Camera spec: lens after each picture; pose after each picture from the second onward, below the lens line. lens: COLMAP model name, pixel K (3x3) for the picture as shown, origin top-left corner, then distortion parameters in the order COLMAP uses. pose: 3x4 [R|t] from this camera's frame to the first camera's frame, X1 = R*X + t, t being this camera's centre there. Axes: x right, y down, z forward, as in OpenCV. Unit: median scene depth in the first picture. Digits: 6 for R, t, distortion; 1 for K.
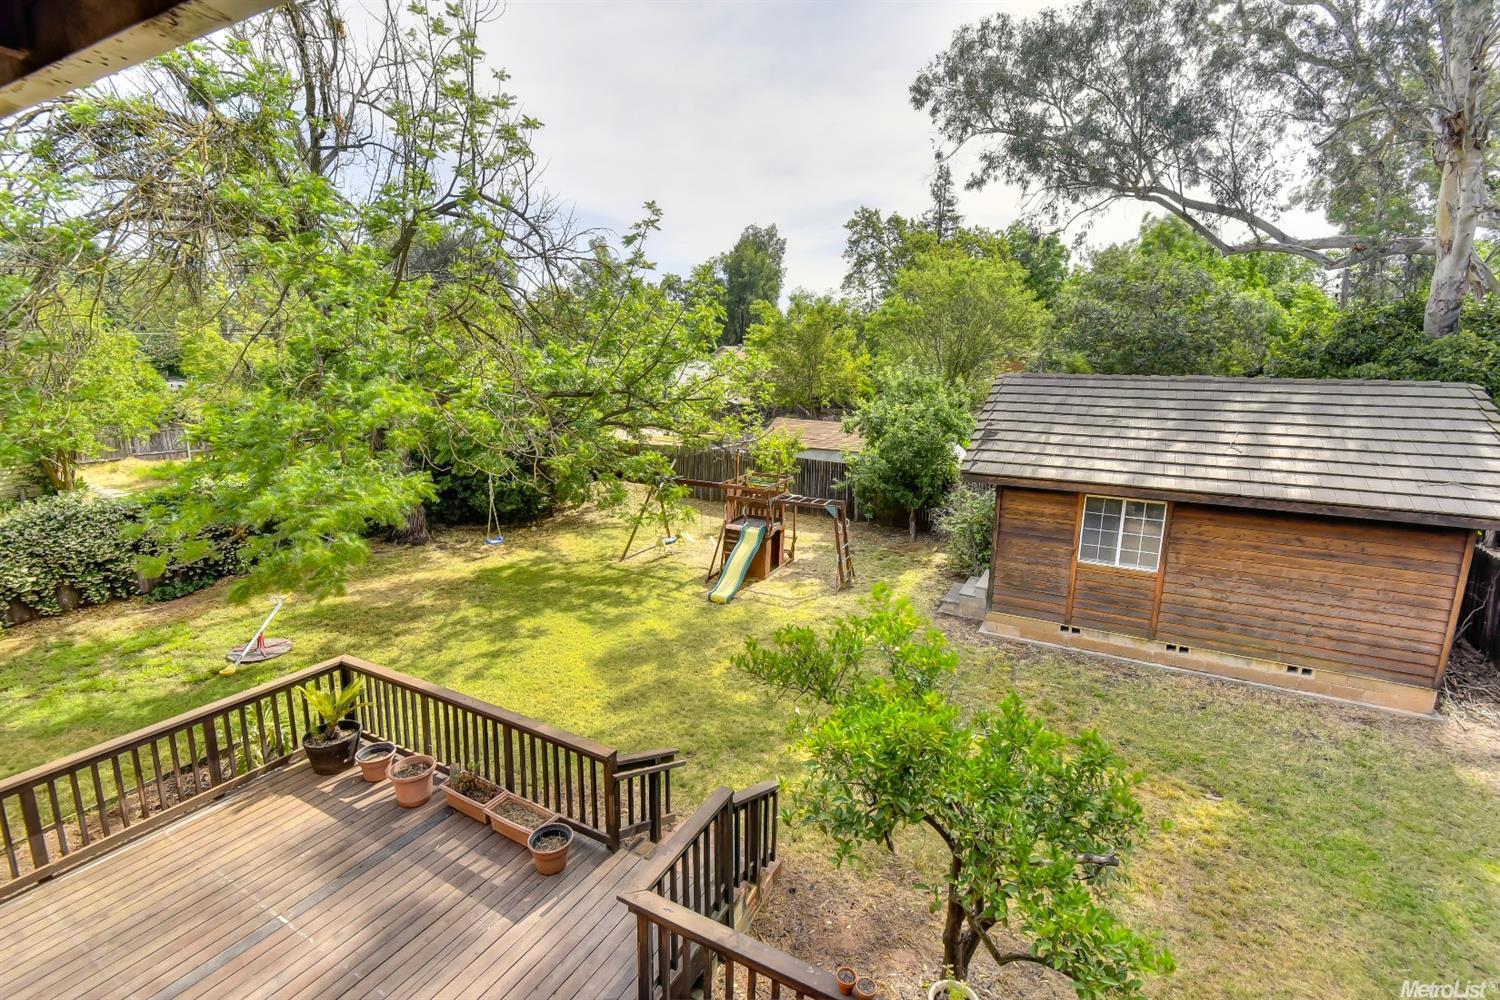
lens RADIAL K [[683.3, 0, 737.1], [0, 683.3, 508.2], [0, 0, 1]] dist [-0.004889, -0.007263]
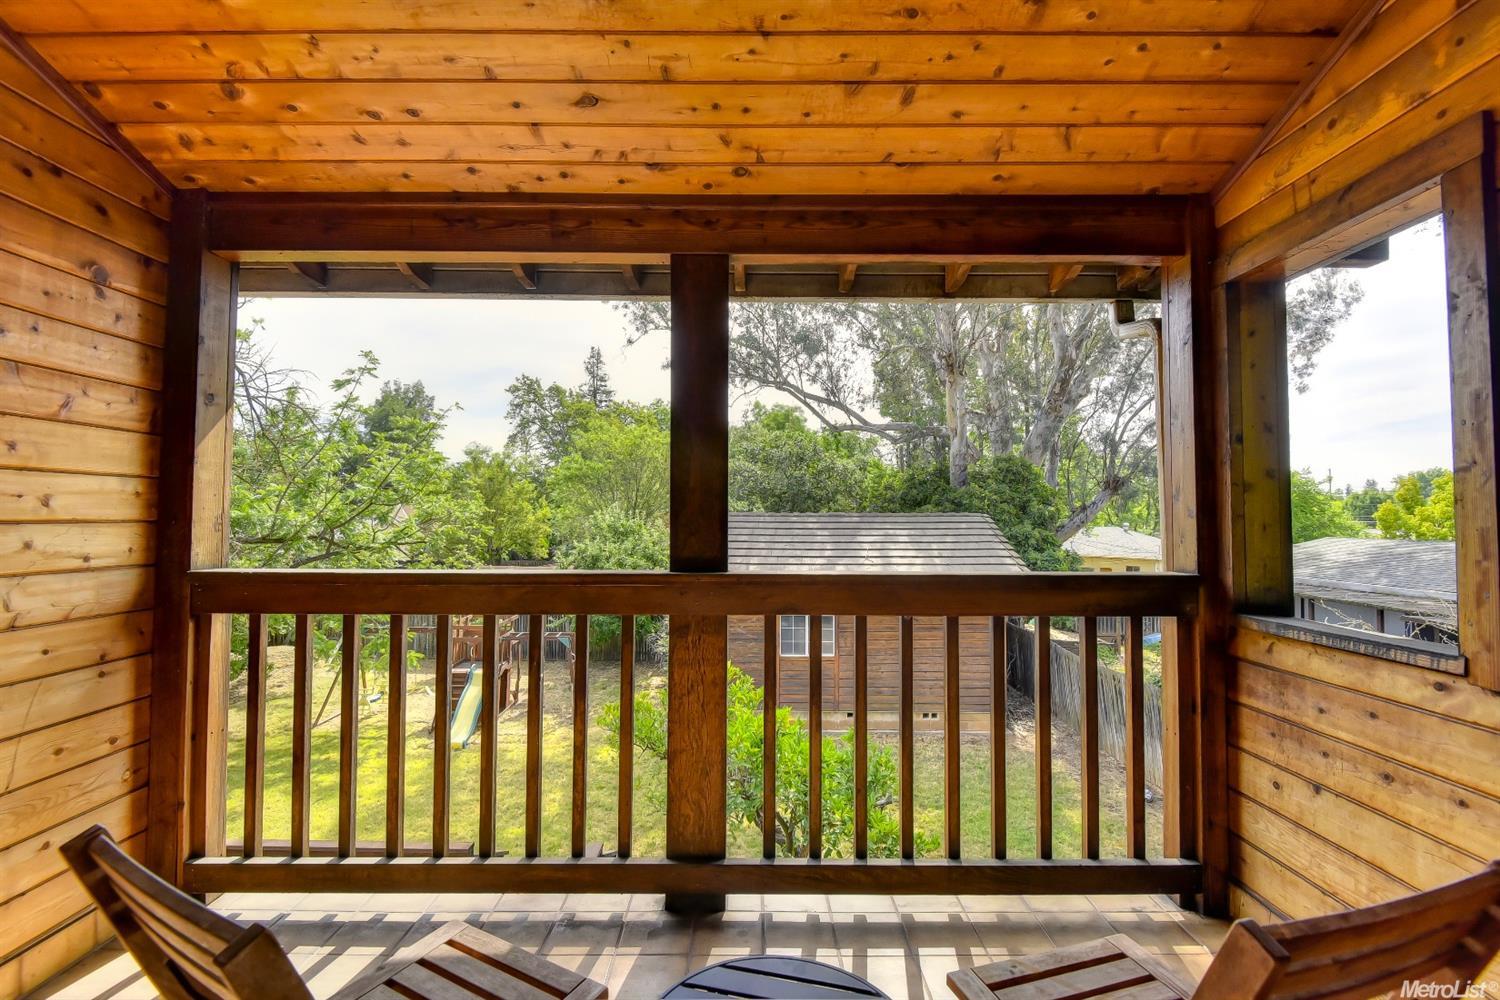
lens RADIAL K [[683.3, 0, 749.5], [0, 683.3, 501.0], [0, 0, 1]] dist [-0.004889, -0.007263]
pose [[0.871937, 0.007031, 0.489568, -0.112347], [0.109991, 0.971527, -0.209850, 0.039173], [-0.477104, 0.236824, 0.846337, -0.069060]]
